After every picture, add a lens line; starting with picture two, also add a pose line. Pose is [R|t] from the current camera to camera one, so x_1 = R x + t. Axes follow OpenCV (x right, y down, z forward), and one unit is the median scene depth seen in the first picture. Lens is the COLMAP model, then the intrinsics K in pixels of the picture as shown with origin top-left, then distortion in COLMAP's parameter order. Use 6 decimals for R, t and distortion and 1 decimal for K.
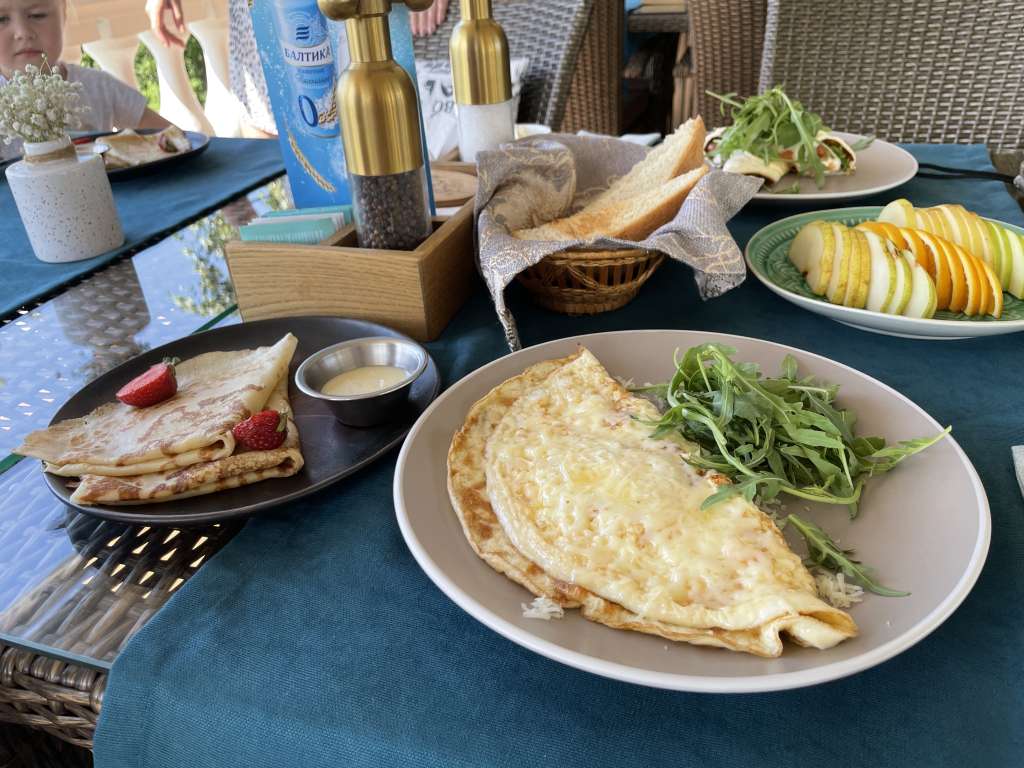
lens RADIAL K [[779.0, 0, 514.1], [0, 779.0, 386.3], [0, 0, 1]] dist [0.025225, -0.029151]
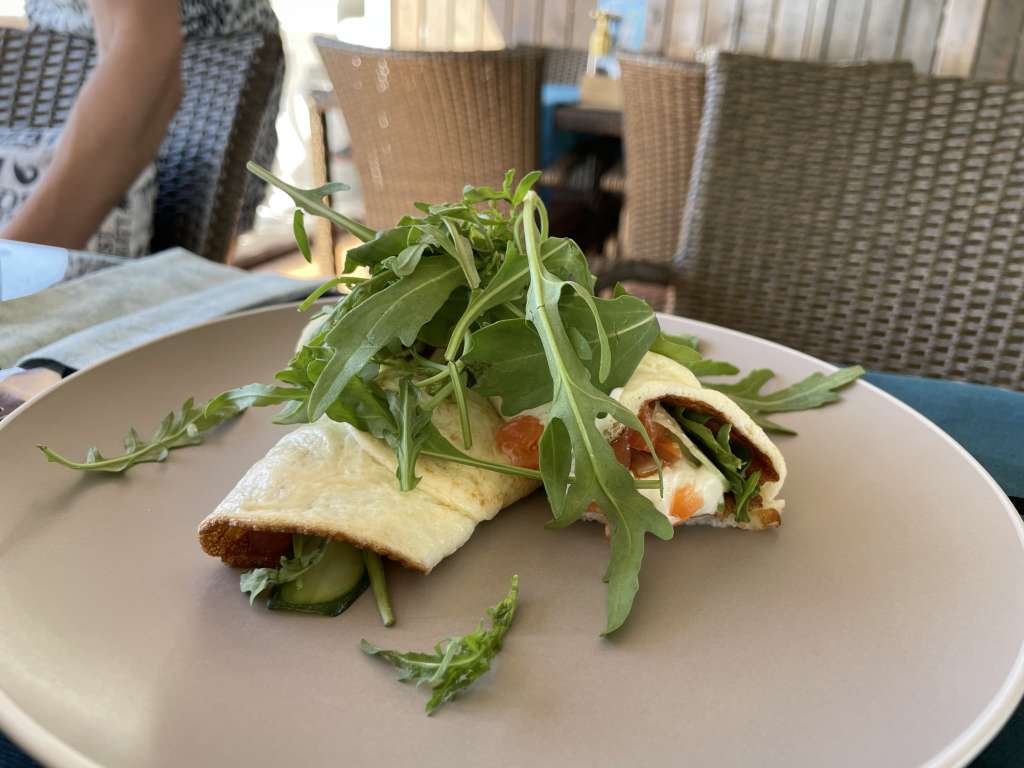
lens RADIAL K [[779.0, 0, 509.3], [0, 779.0, 382.9], [0, 0, 1]] dist [0.025225, -0.029151]
pose [[0.995109, 0.097496, 0.015874, 0.338760], [-0.094698, 0.987309, -0.127489, -0.279023], [-0.028102, 0.125363, 0.991713, 0.742317]]
